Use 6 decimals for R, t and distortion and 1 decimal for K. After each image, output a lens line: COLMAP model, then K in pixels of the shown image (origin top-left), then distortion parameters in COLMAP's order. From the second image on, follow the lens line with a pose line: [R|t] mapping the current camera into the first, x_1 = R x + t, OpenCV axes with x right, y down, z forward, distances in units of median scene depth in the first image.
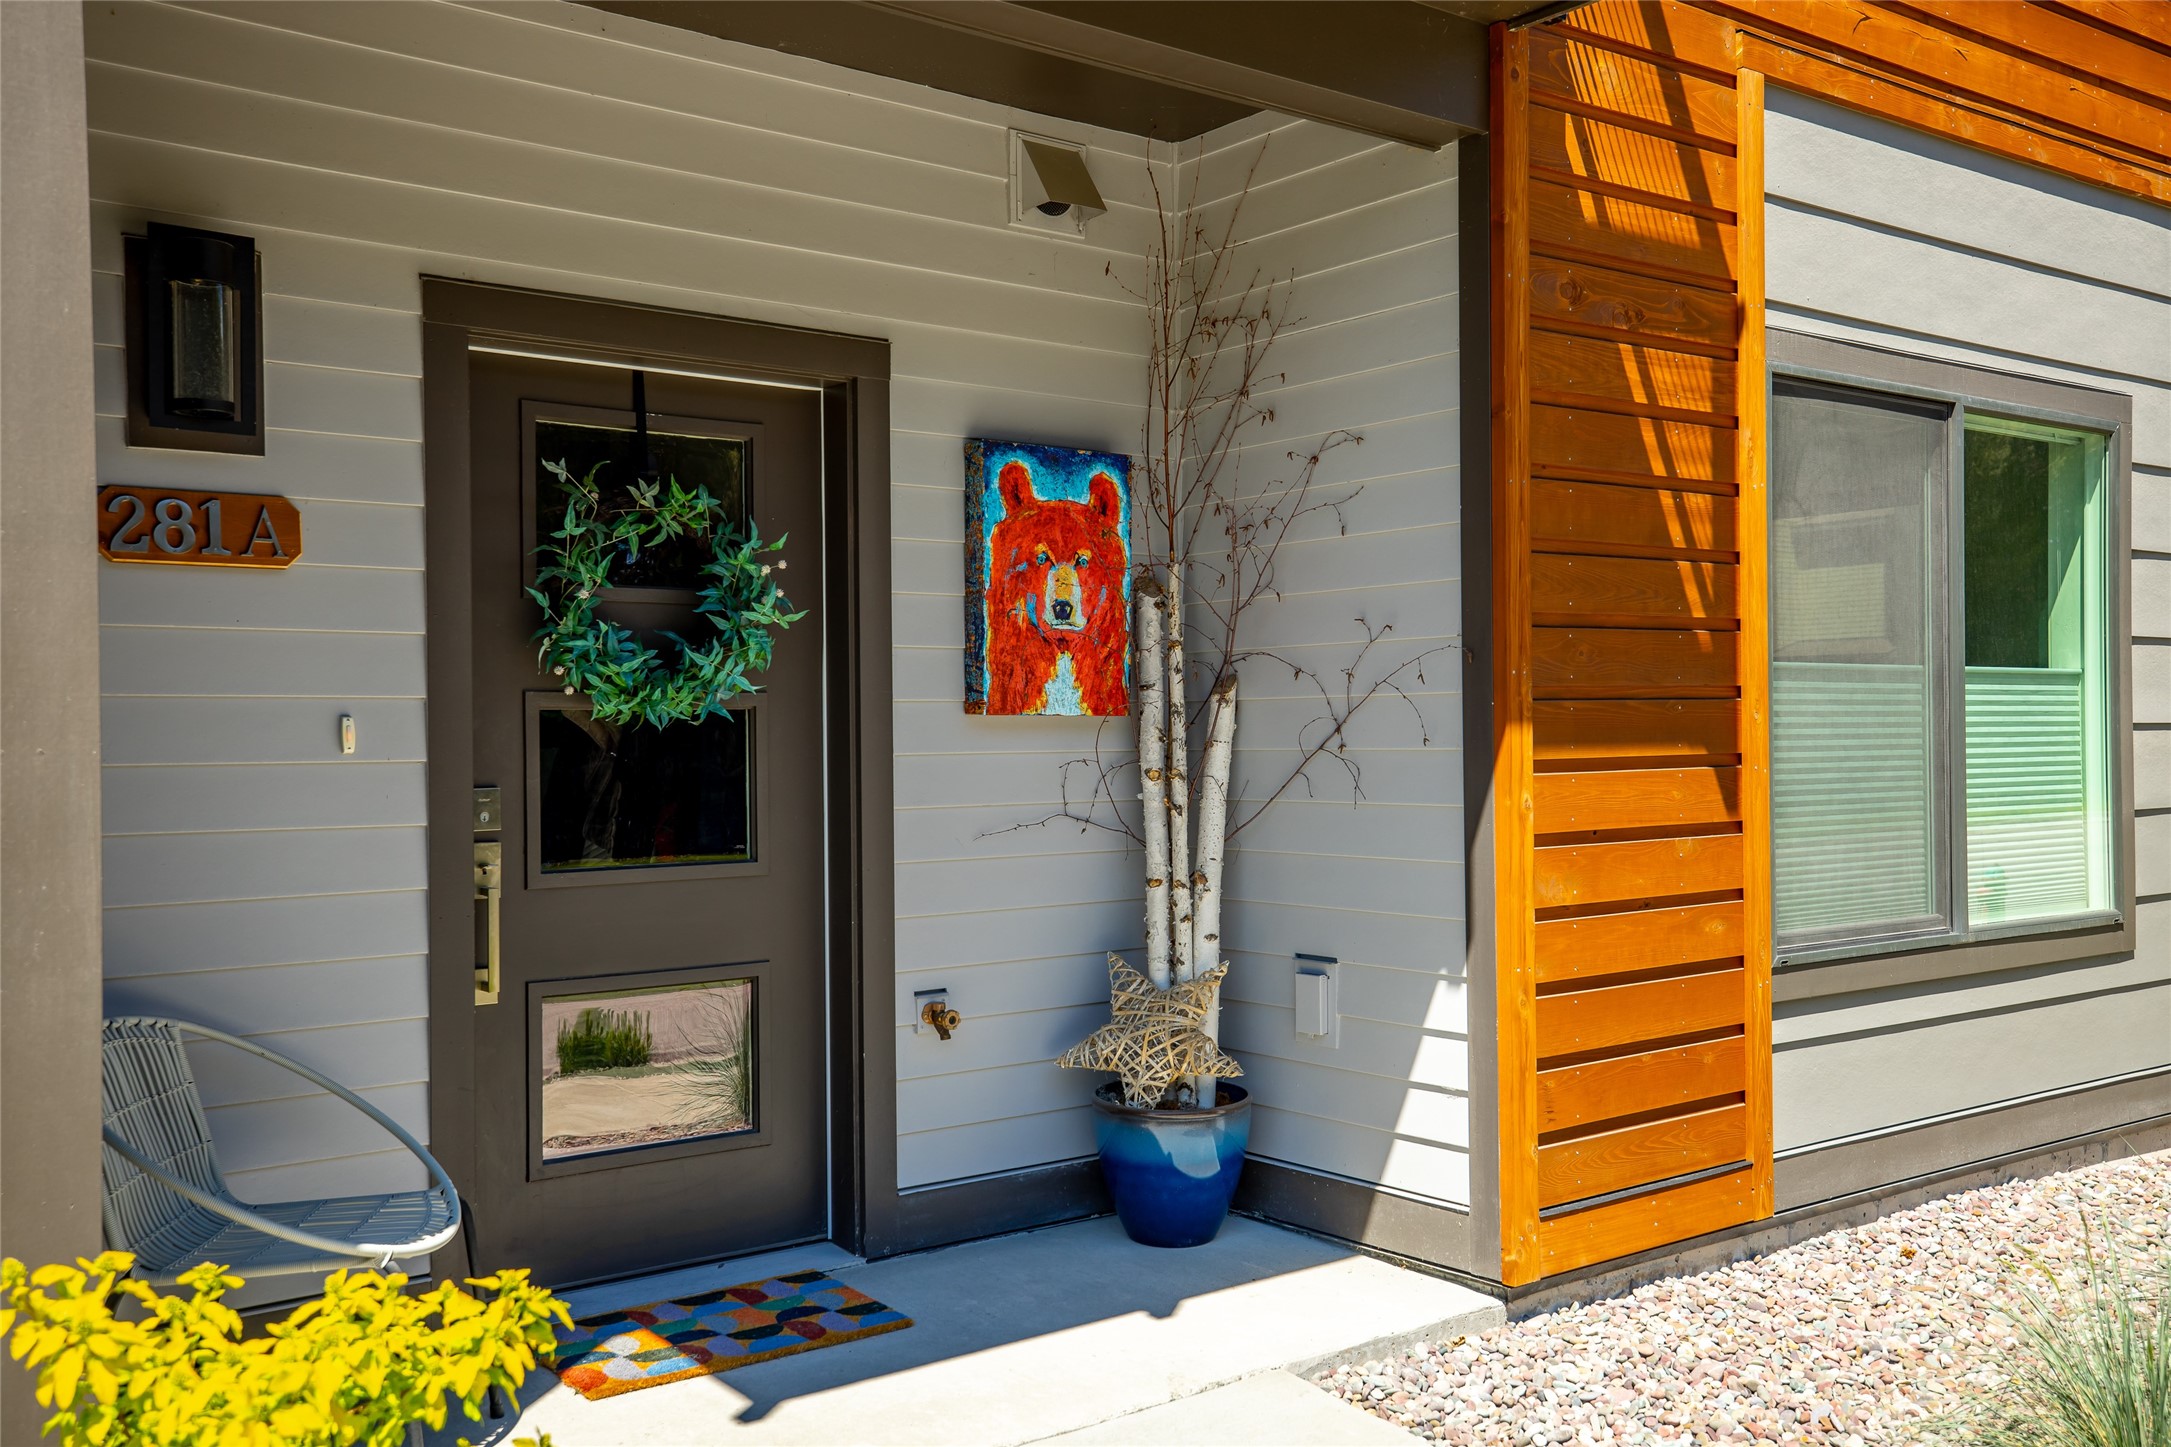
lens RADIAL K [[1997.3, 0, 1085.5], [0, 1997.3, 723.5], [0, 0, 1]] dist [0.047033, 0.014034]
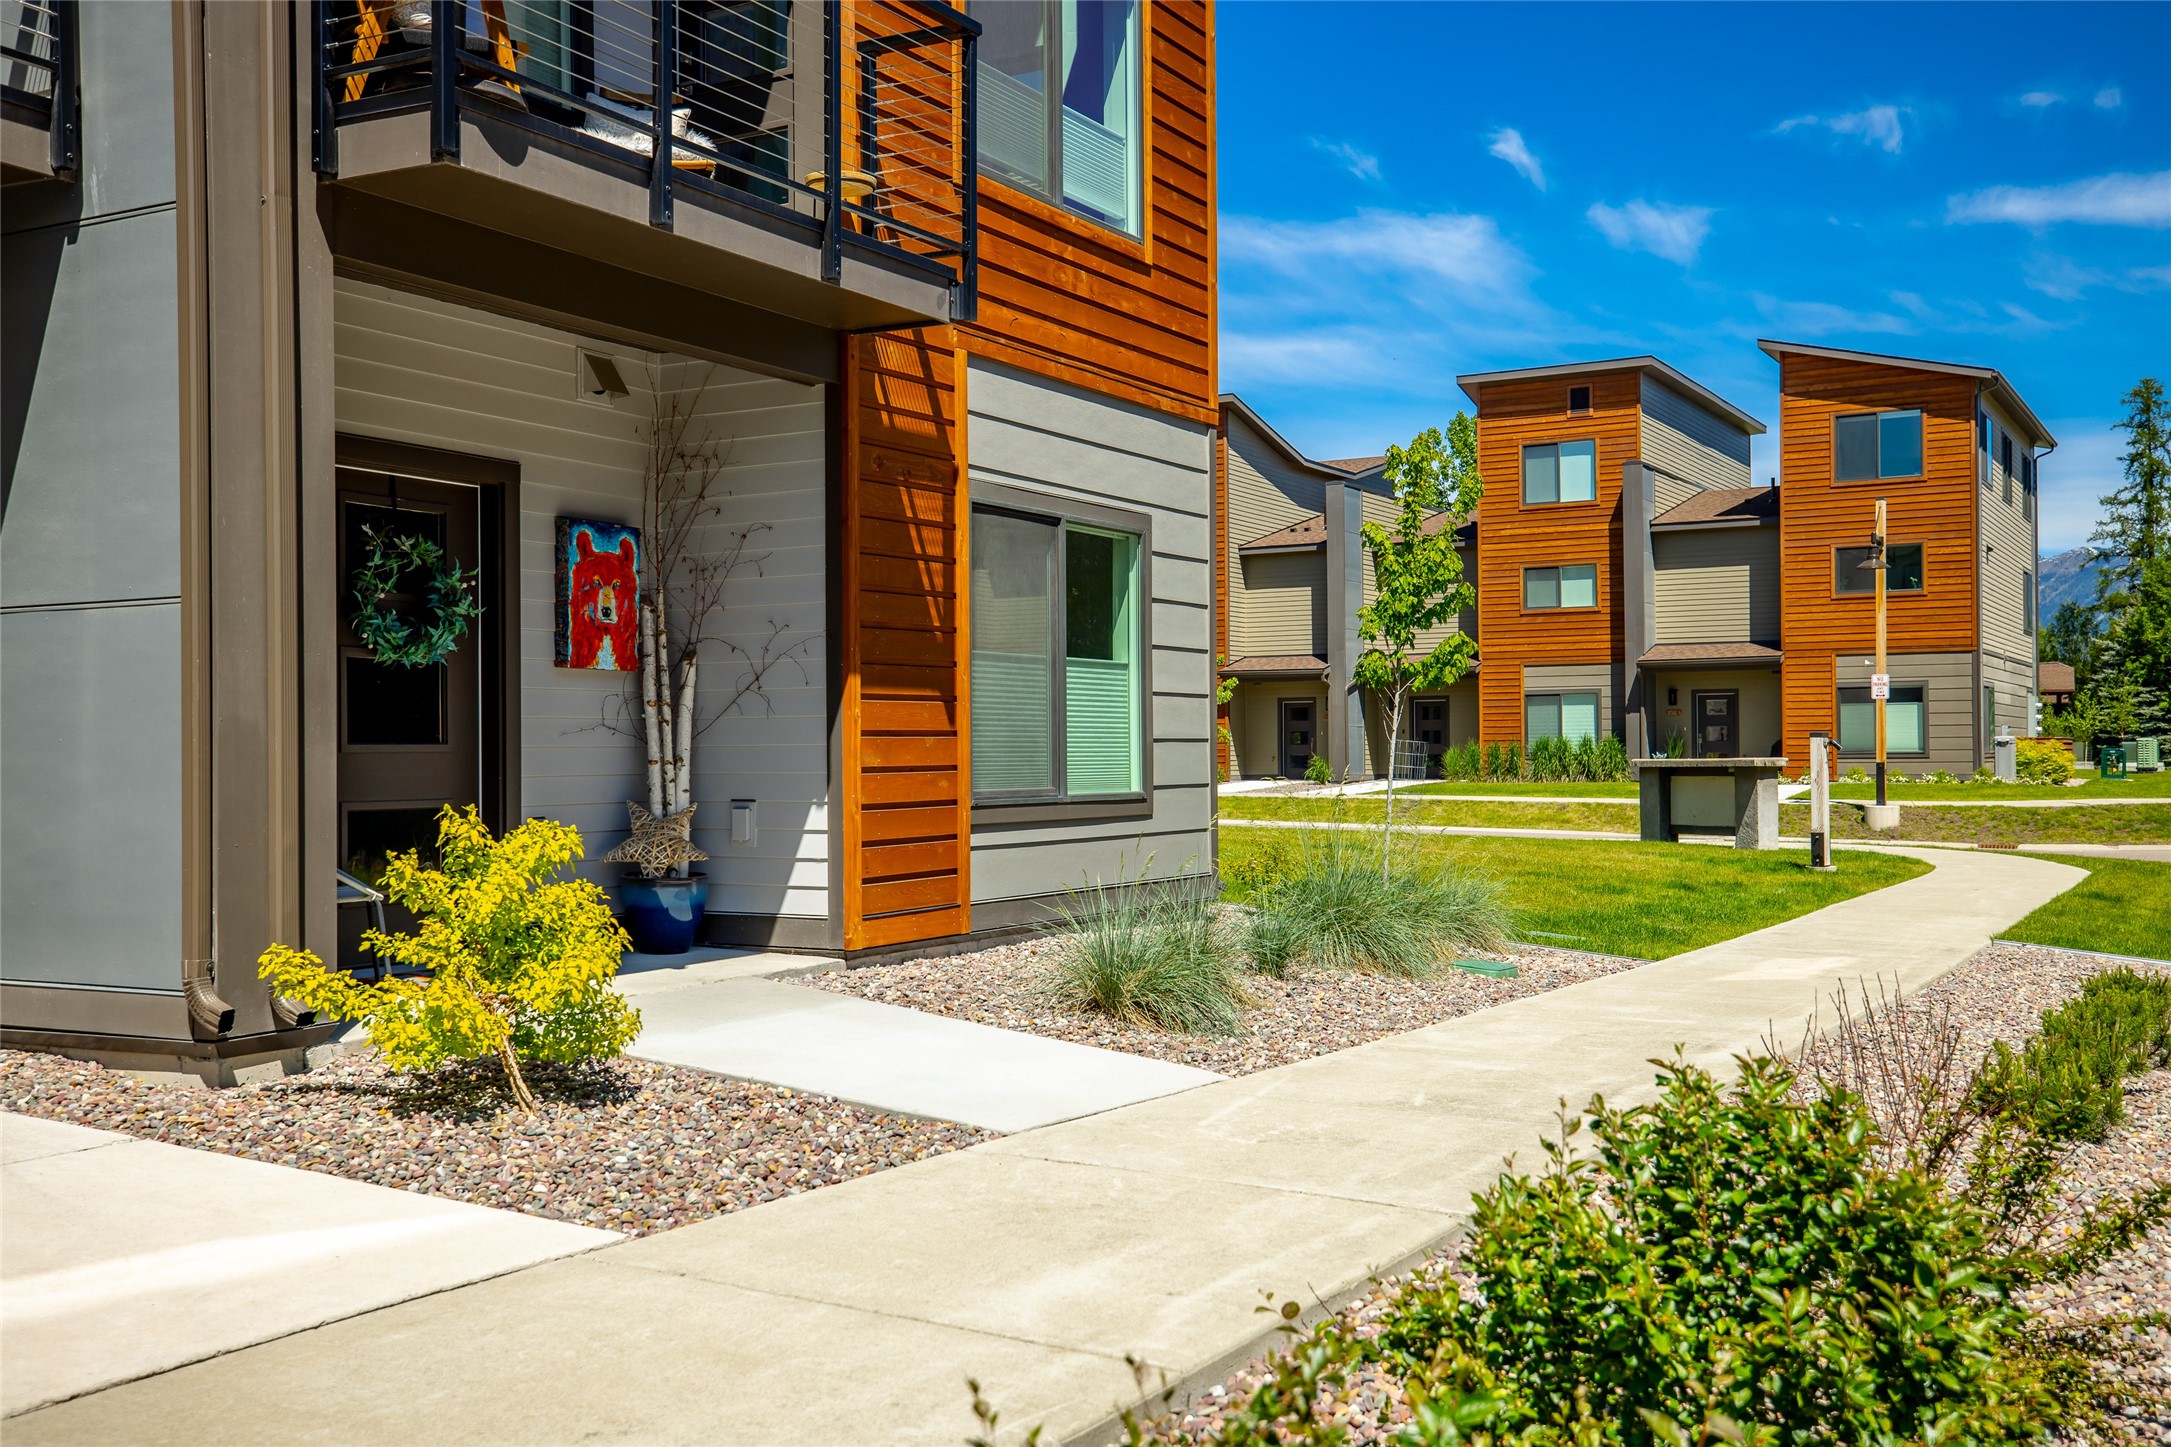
lens RADIAL K [[2115.8, 0, 1096.2], [0, 2115.8, 755.3], [0, 0, 1]] dist [0.041925, 0.005333]
pose [[0.924708, 0.003257, 0.380662, -0.338079], [-0.004042, 0.999991, 0.001262, 0.070833], [-0.380655, -0.002706, 0.924713, -0.975241]]
